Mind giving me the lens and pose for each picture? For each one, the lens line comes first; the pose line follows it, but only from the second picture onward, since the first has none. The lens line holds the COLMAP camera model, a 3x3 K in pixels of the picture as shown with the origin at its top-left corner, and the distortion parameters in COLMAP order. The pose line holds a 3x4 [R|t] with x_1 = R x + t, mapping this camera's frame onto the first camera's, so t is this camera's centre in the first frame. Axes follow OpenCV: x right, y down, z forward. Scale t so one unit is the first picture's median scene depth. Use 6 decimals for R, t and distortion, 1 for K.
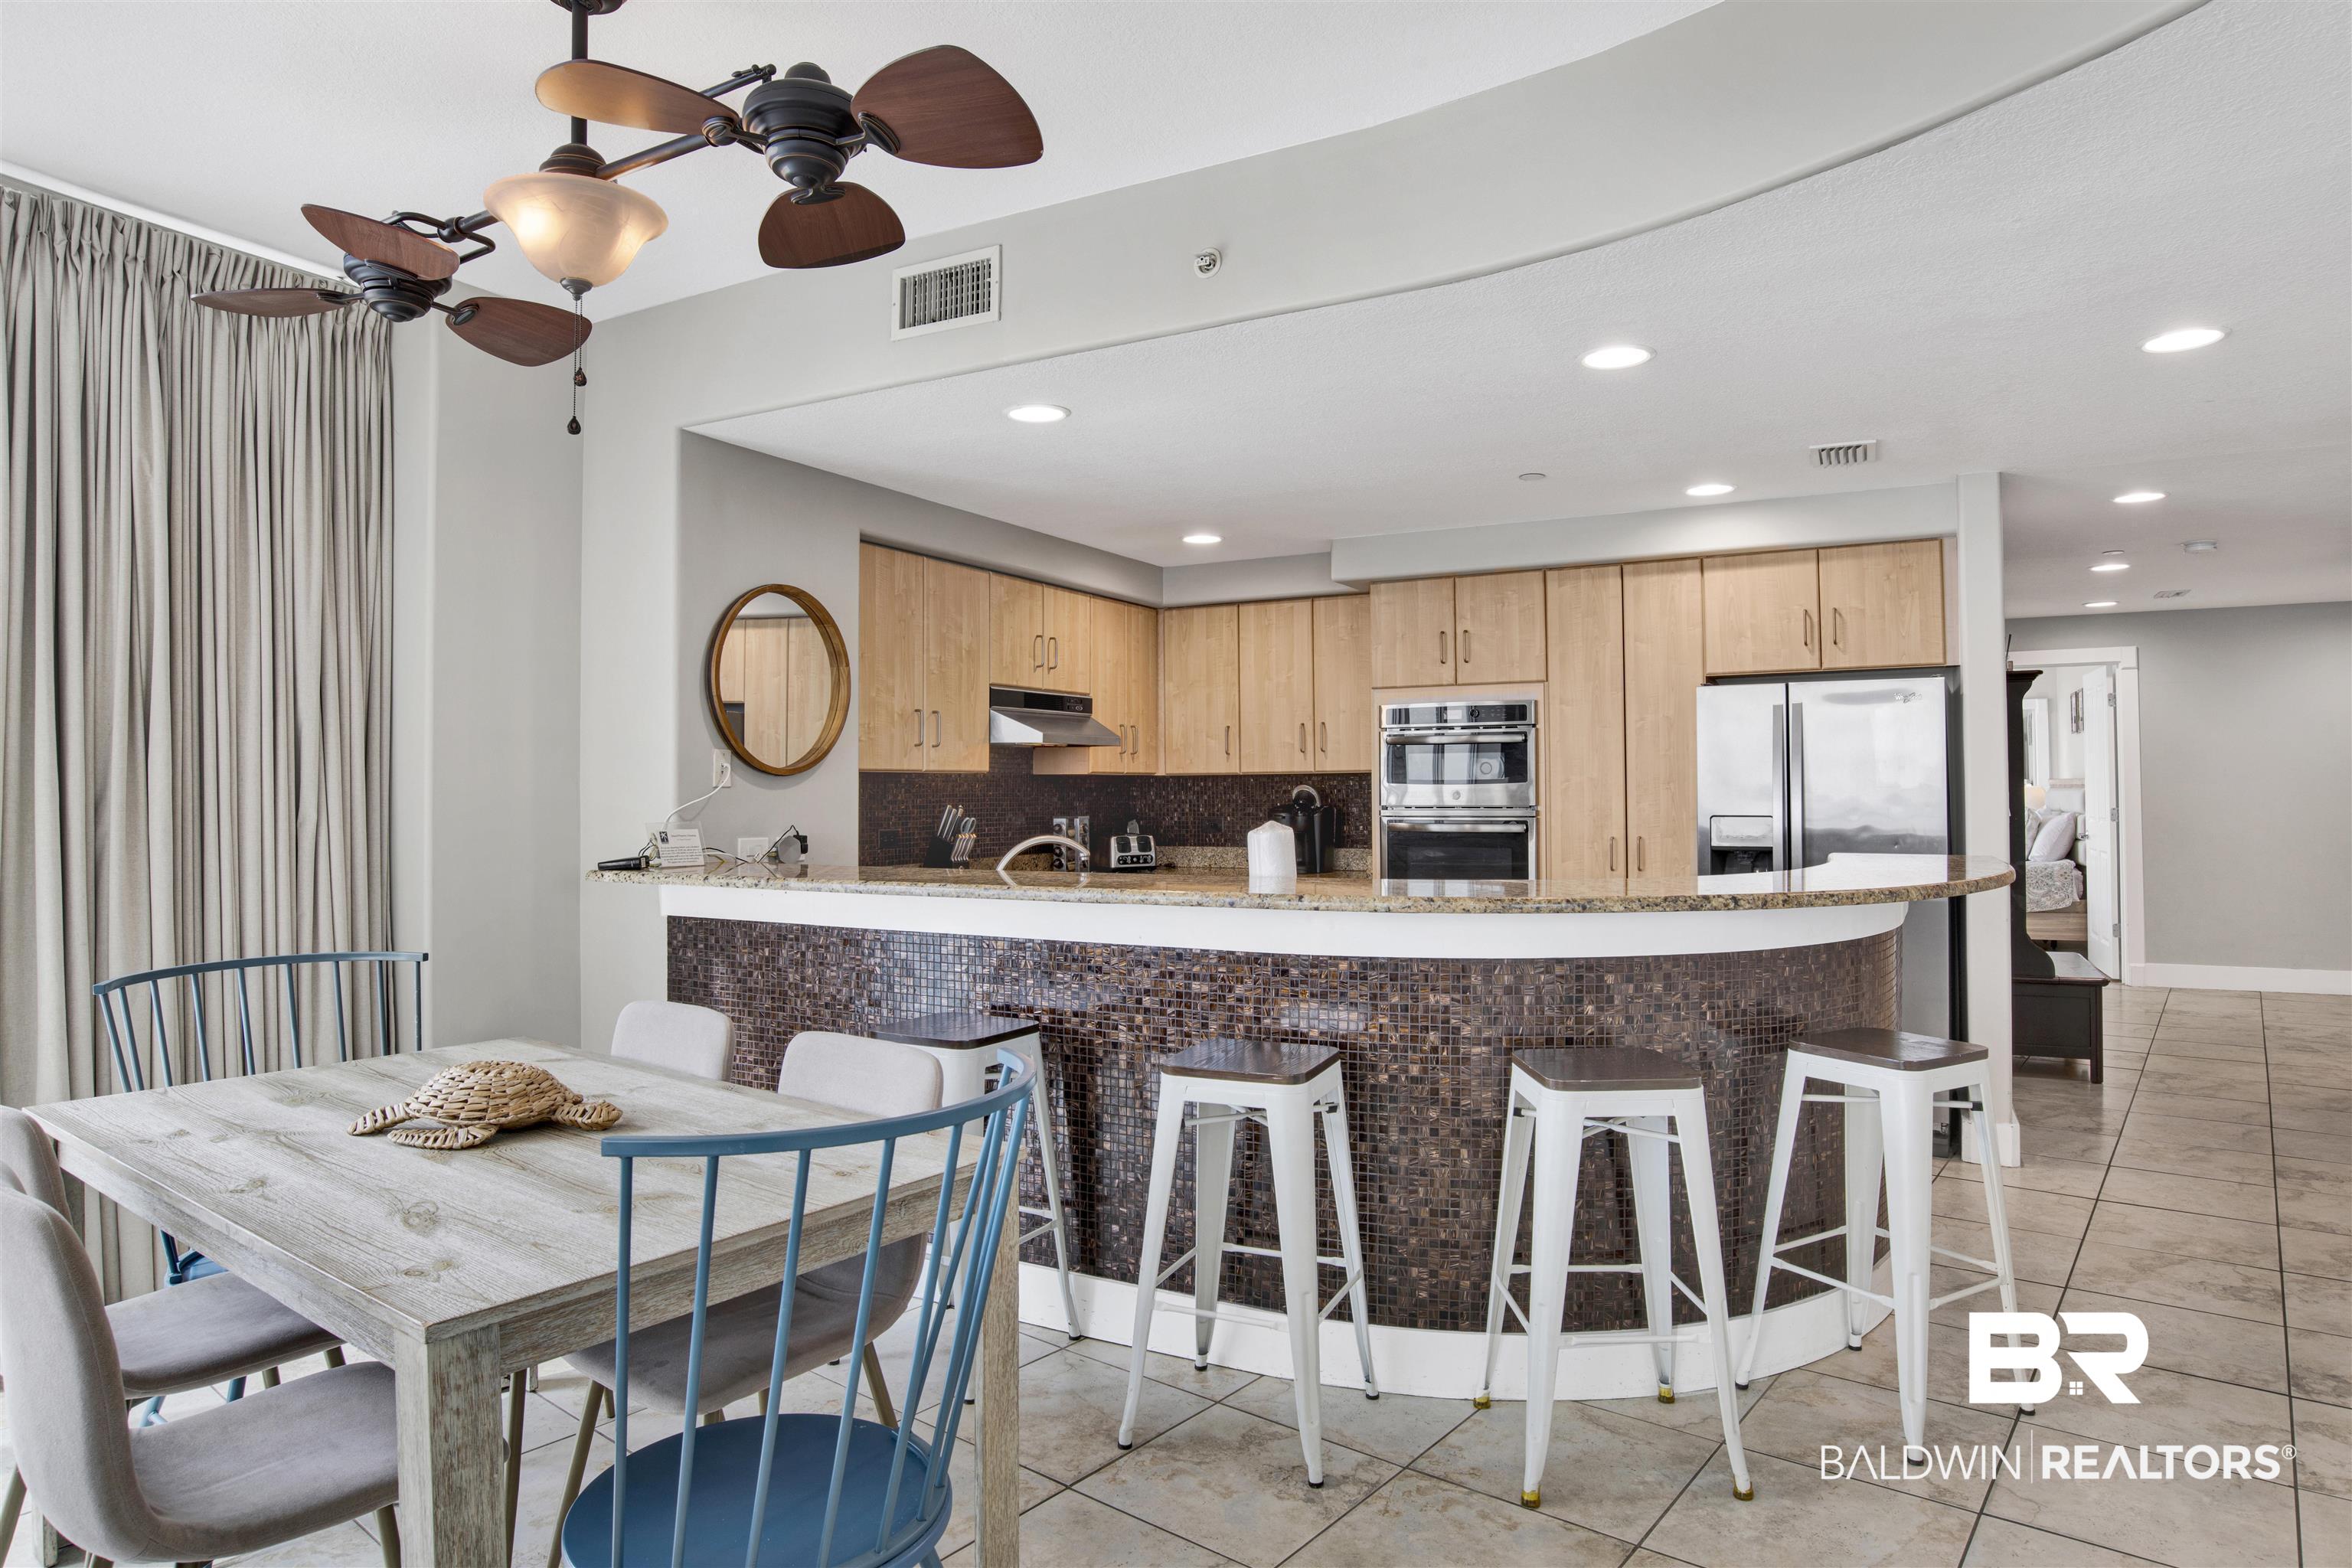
lens RADIAL K [[1316.1, 0, 1245.2], [0, 1316.1, 759.4], [0, 0, 1]] dist [-0.065244, 0.020468]
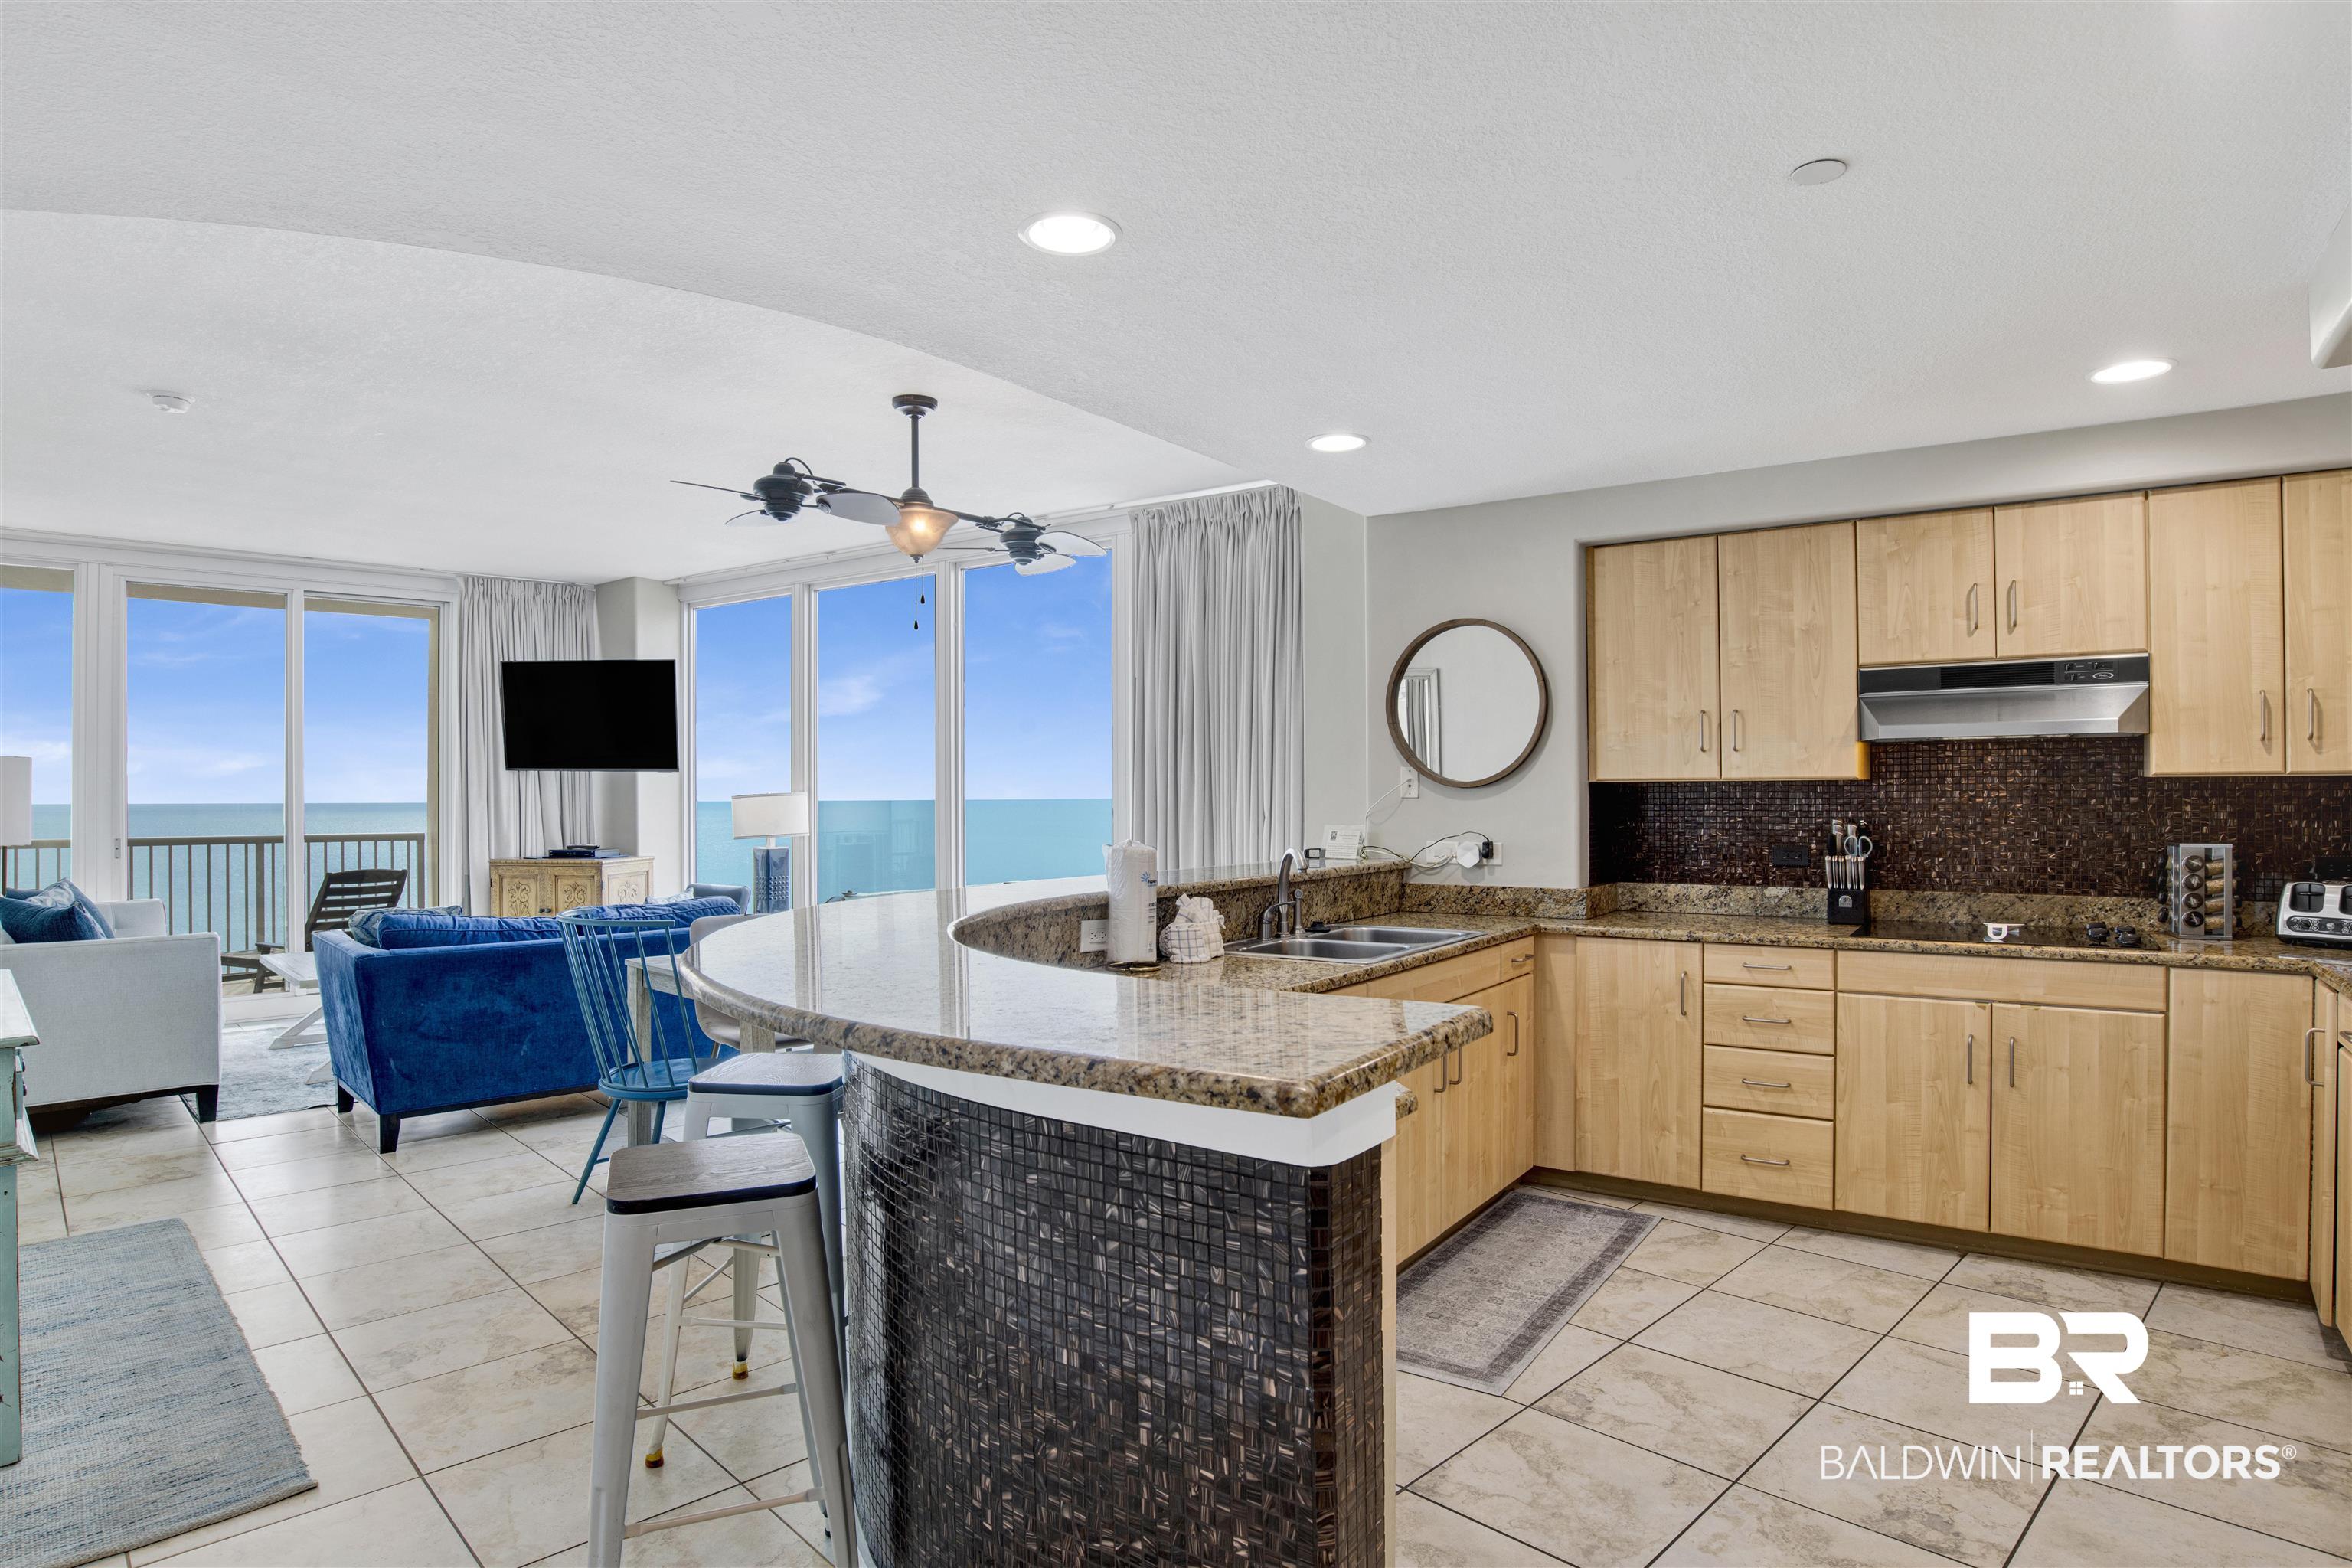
lens RADIAL K [[1284.7, 0, 1190.5], [0, 1284.7, 790.4], [0, 0, 1]] dist [-0.073659, 0.027253]
pose [[-0.129439, 0.004948, -0.991575, 0.611284], [0.026758, 0.999641, 0.001495, 0.005158], [0.991226, -0.026339, -0.129525, 0.714621]]
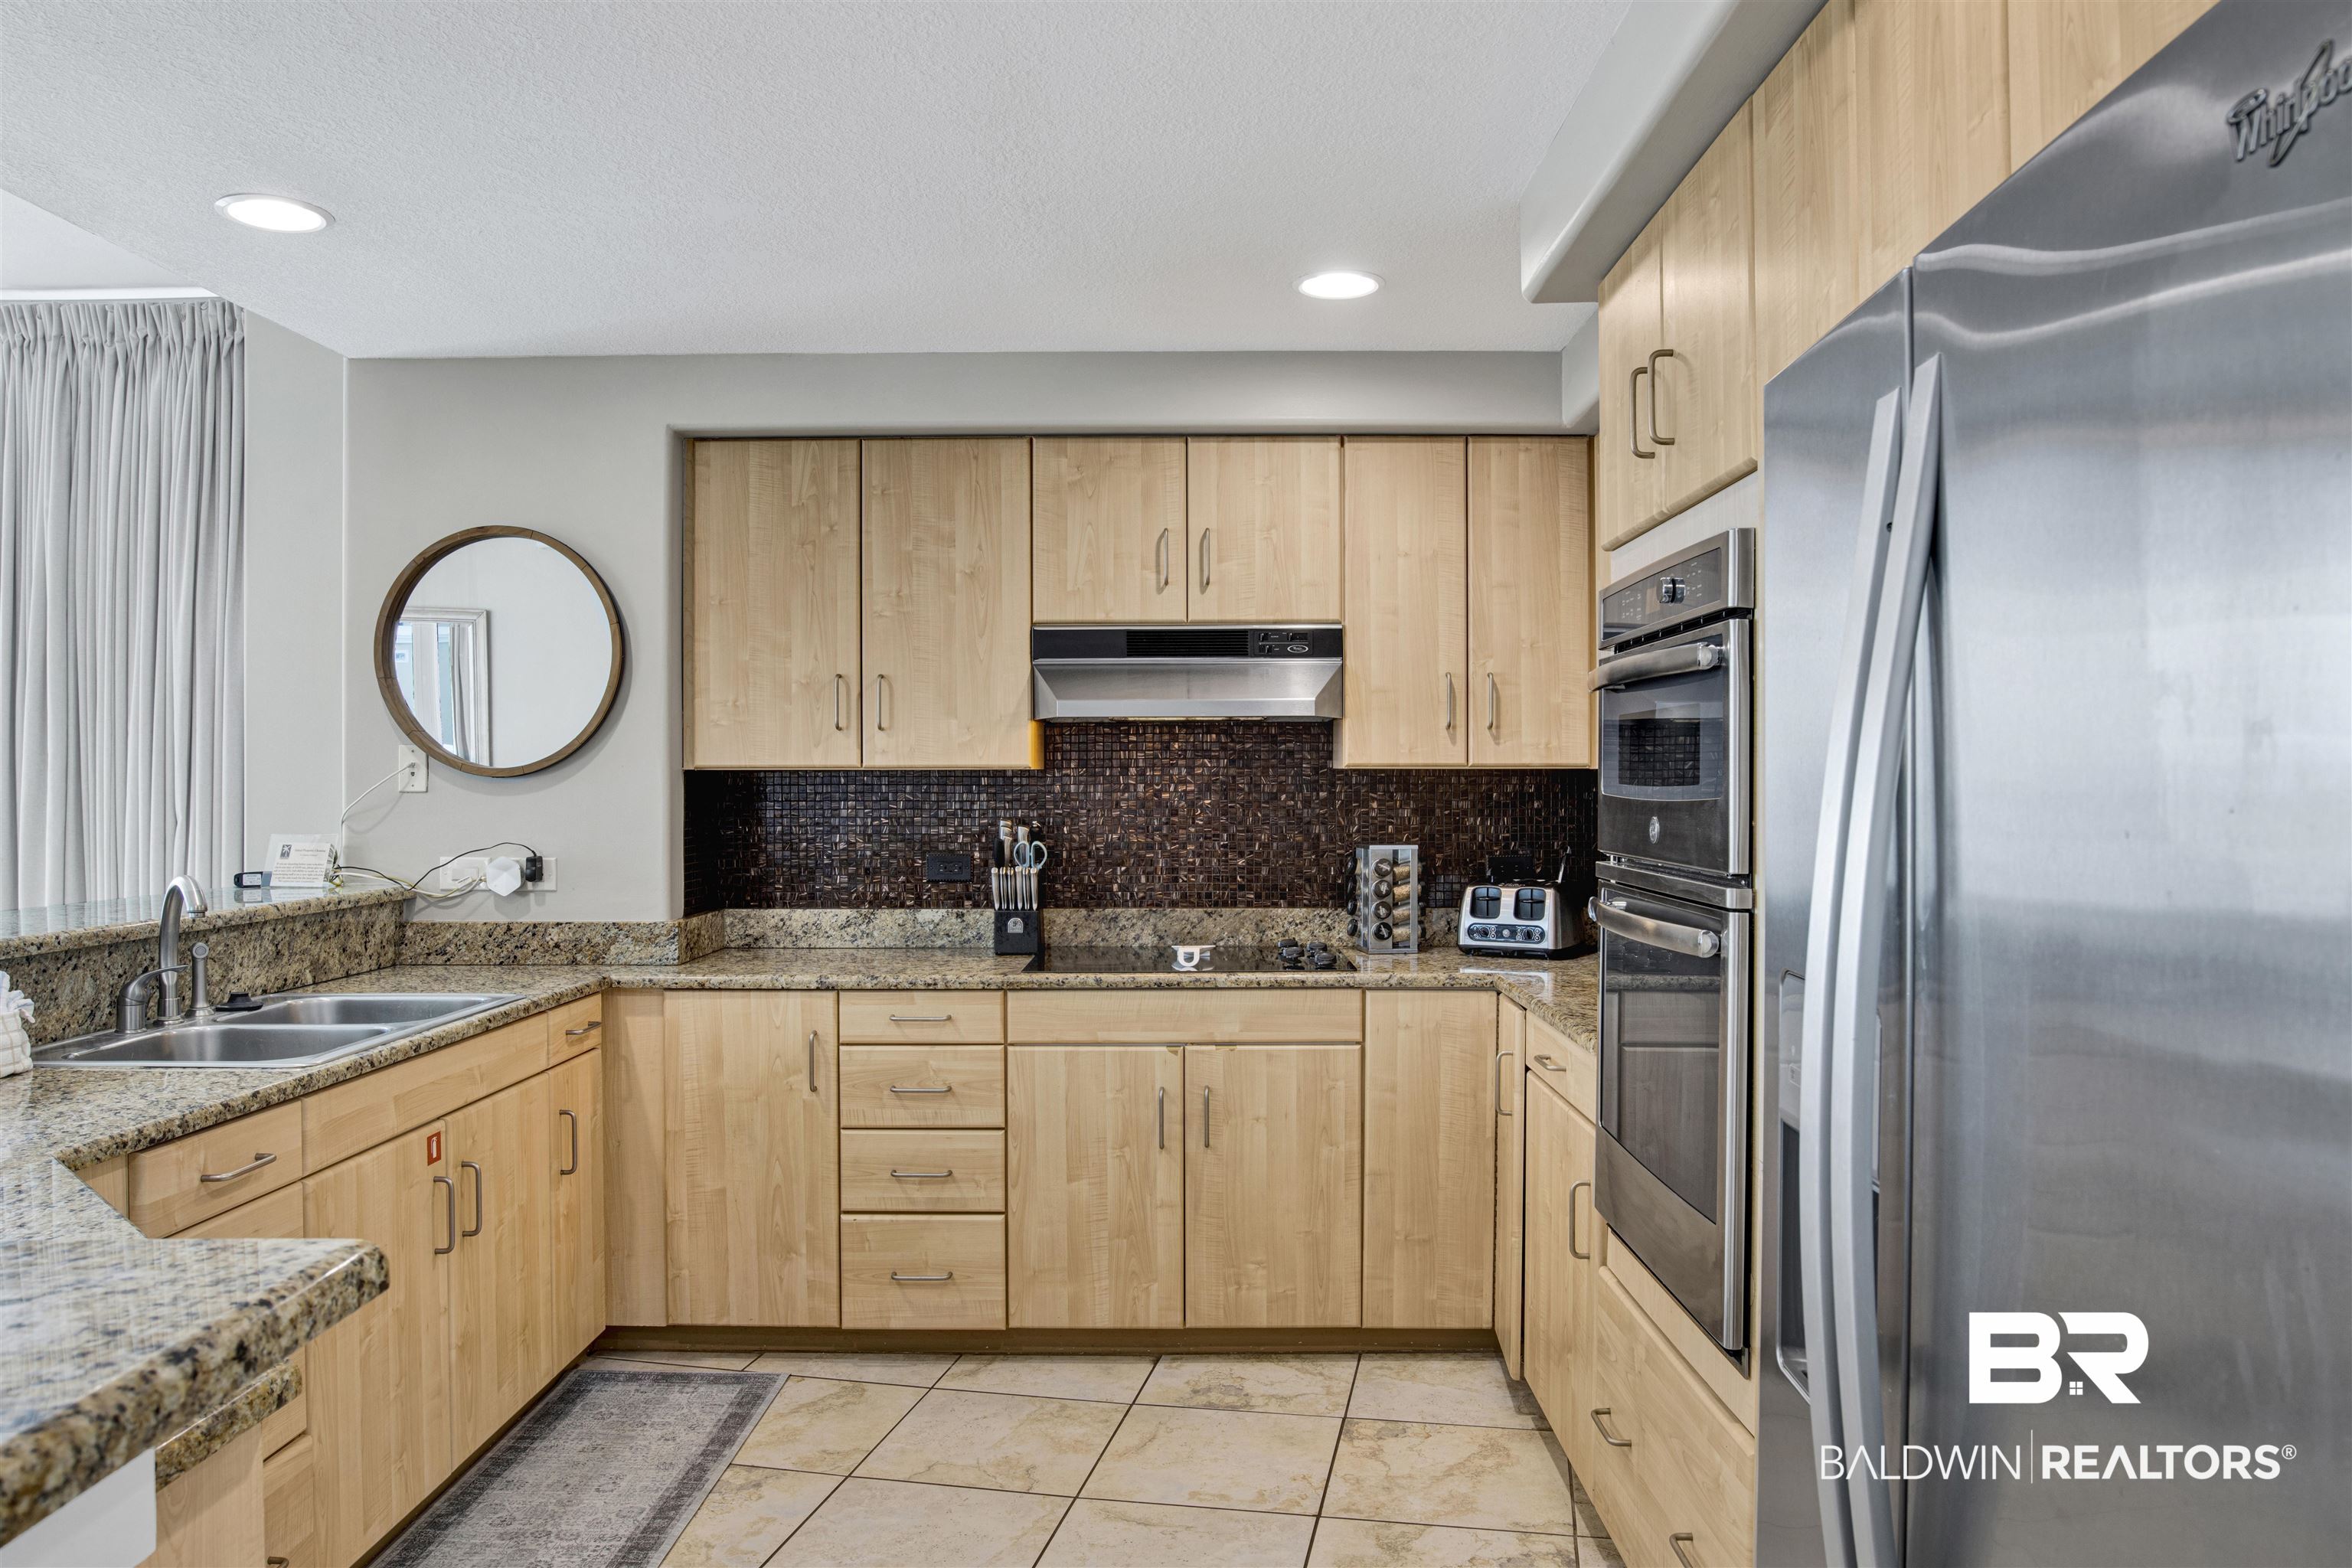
lens RADIAL K [[1603.3, 0, 1187.6], [0, 1603.3, 791.2], [0, 0, 1]] dist [-0.058509, 0.003655]
pose [[0.447904, 0.010469, -0.894020, 0.512162], [0.017314, 0.999642, 0.020380, 0.006835], [0.893914, -0.024607, 0.447562, 0.743612]]
